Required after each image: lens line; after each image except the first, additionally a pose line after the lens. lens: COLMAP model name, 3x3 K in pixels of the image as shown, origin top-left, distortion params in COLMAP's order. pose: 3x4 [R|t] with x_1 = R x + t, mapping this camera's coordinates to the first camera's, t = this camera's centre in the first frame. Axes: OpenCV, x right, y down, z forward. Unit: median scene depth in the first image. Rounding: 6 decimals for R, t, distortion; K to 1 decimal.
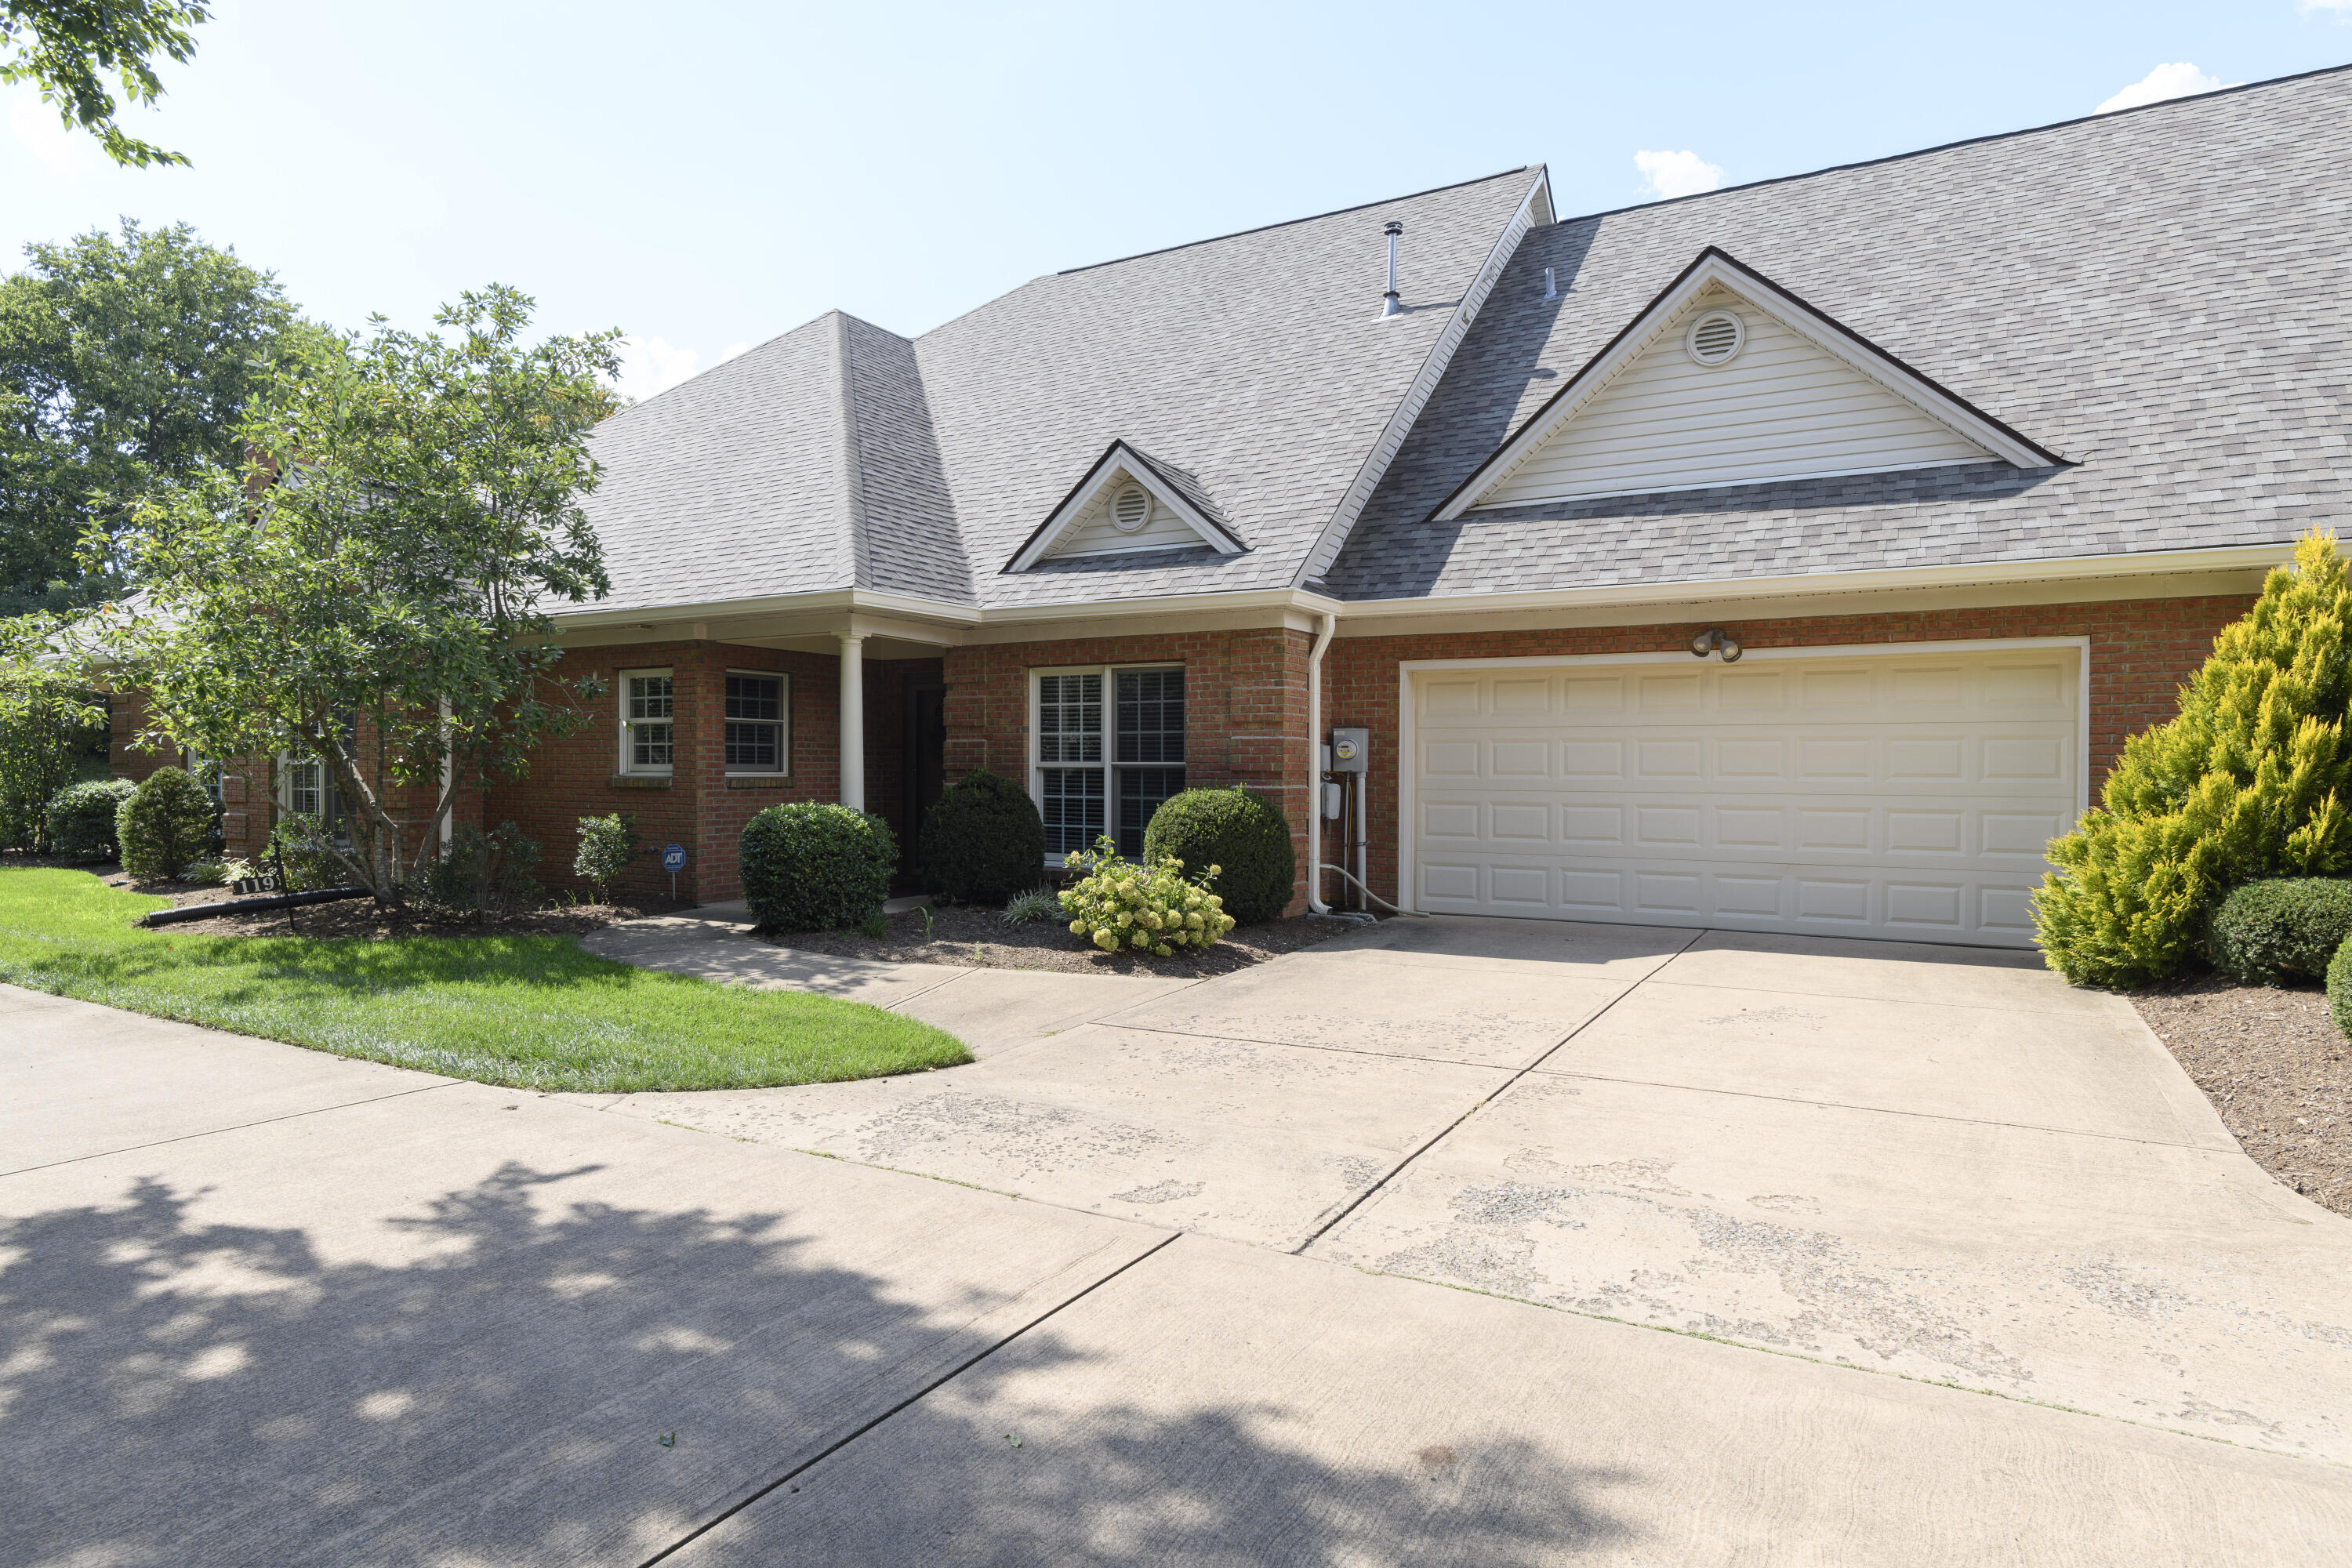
lens RADIAL K [[1328.8, 0, 1162.7], [0, 1328.8, 786.2], [0, 0, 1]] dist [-0.008097, 0.001150]
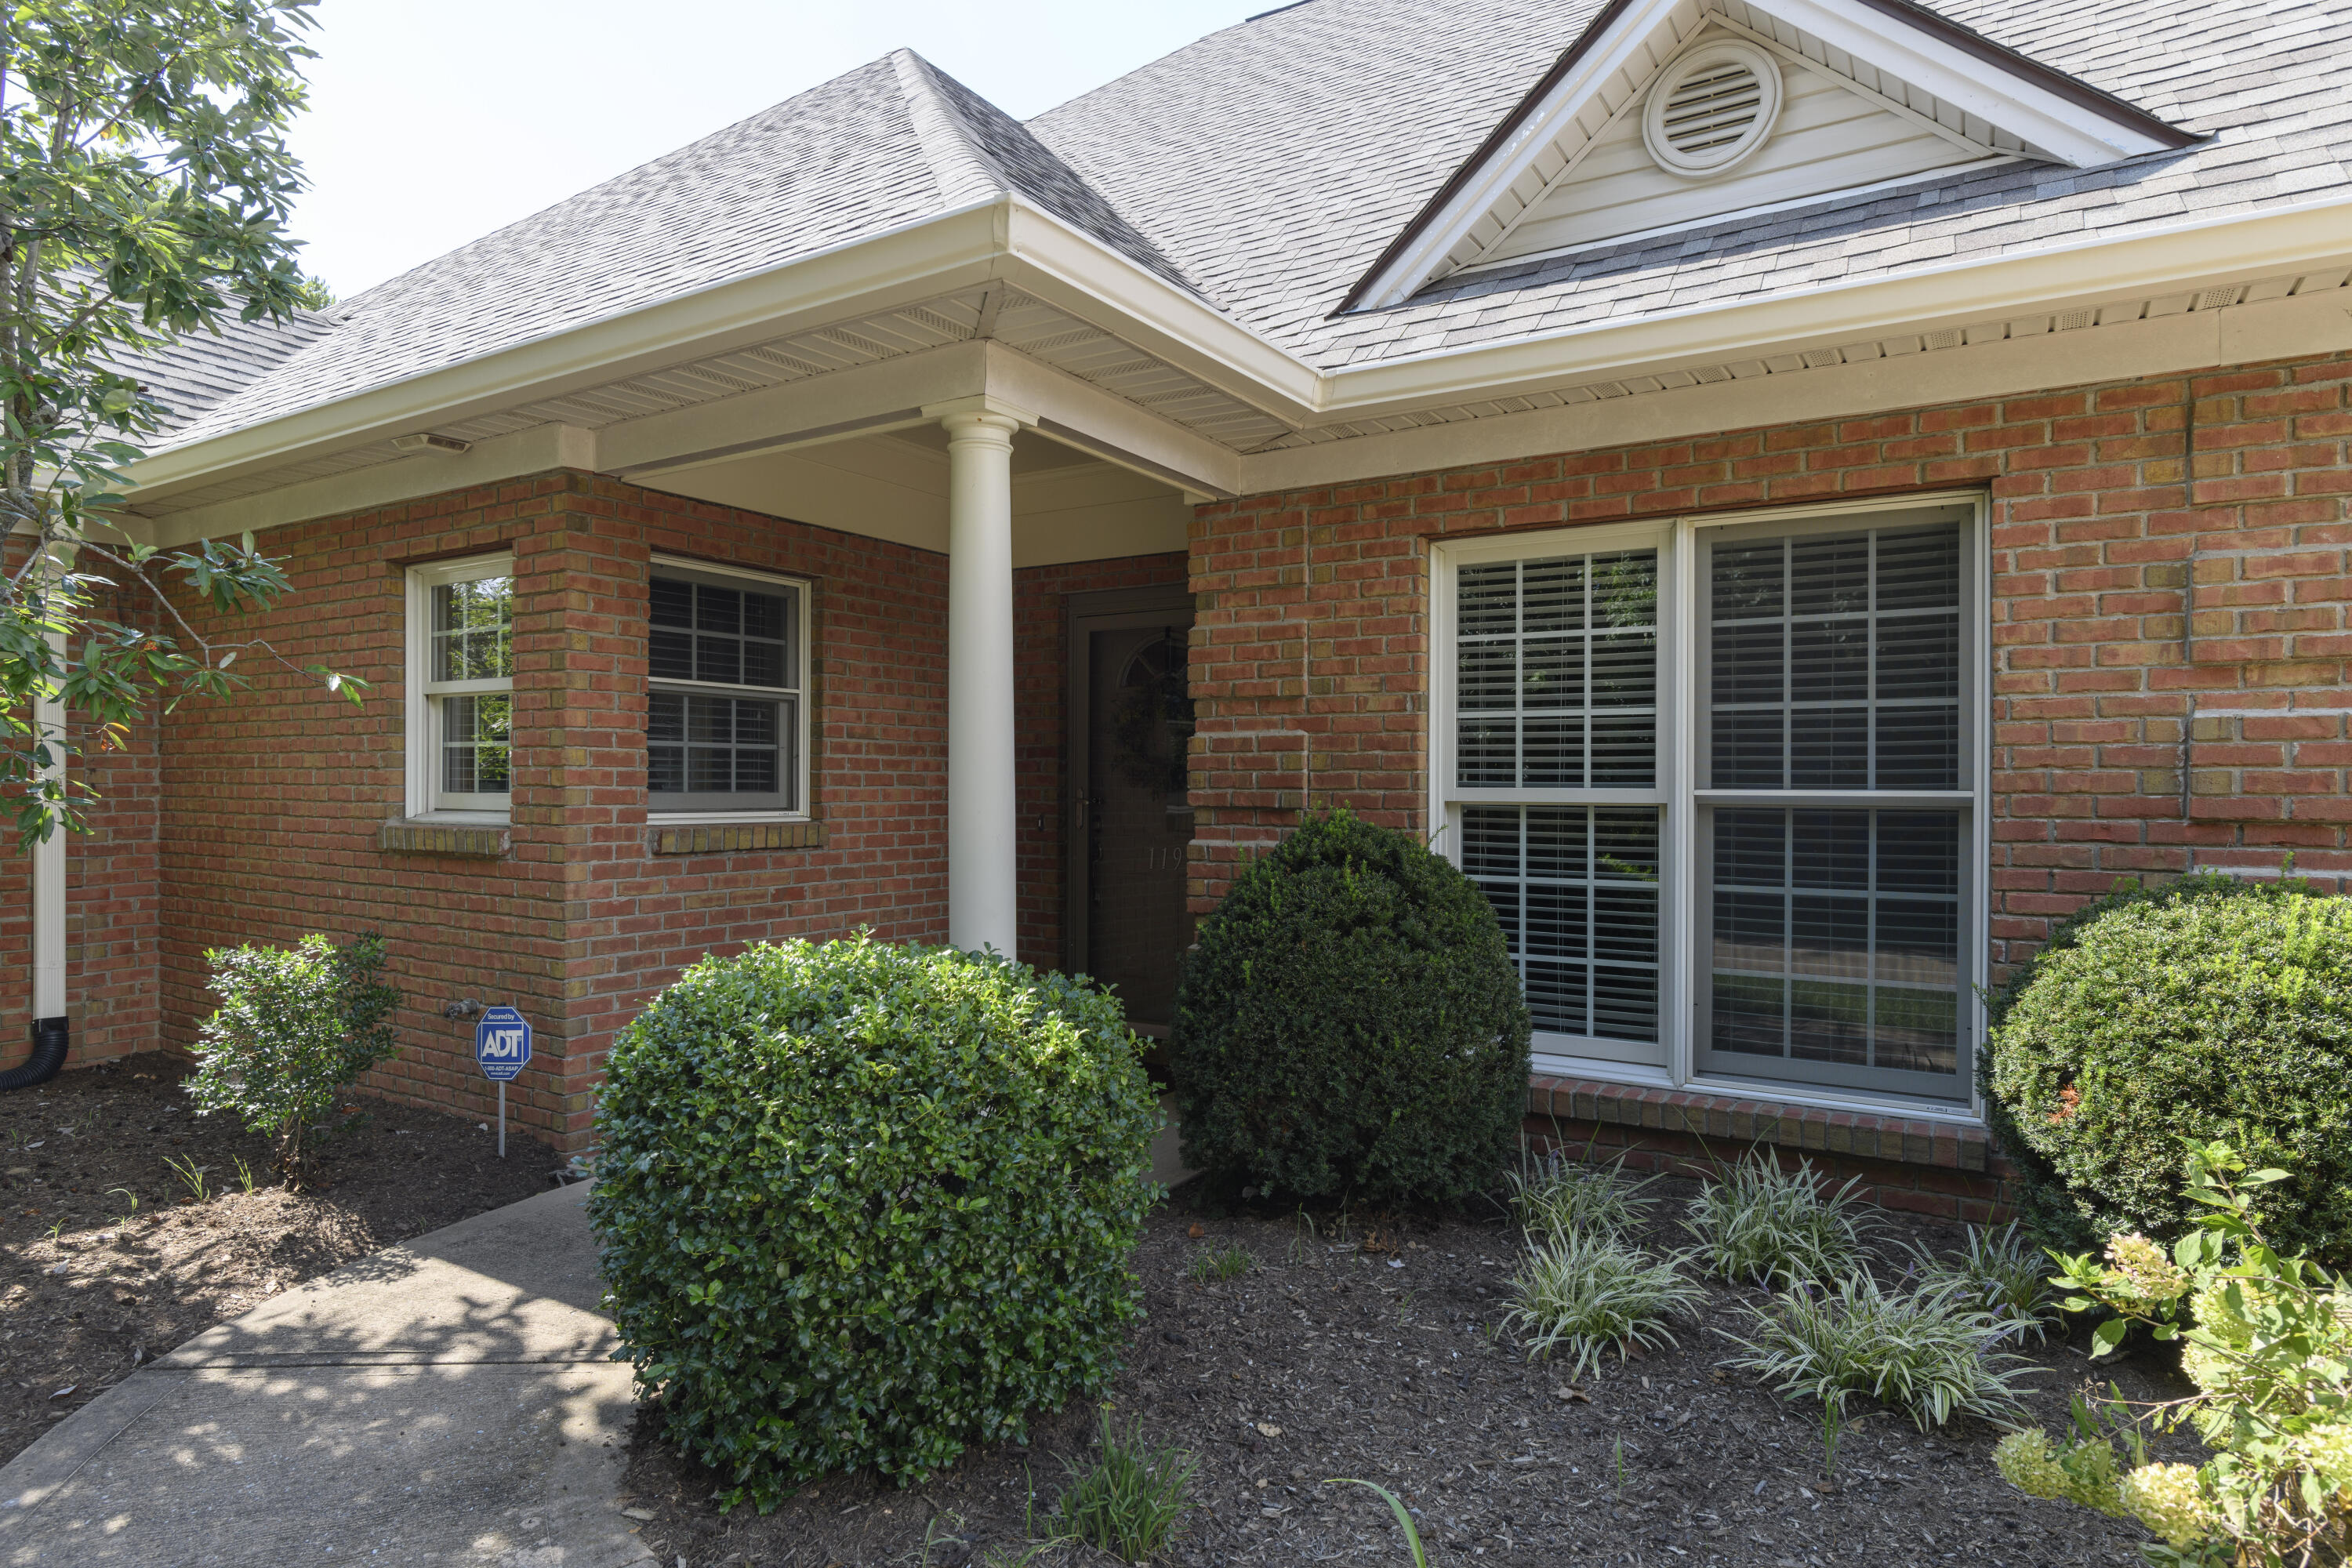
lens RADIAL K [[1328.8, 0, 1167.7], [0, 1328.8, 785.7], [0, 0, 1]] dist [-0.008097, 0.001150]
pose [[0.999429, -0.000611, -0.033785, -0.172783], [0.000197, 0.999925, -0.012266, -0.015162], [0.033790, 0.012253, 0.999354, 0.653222]]
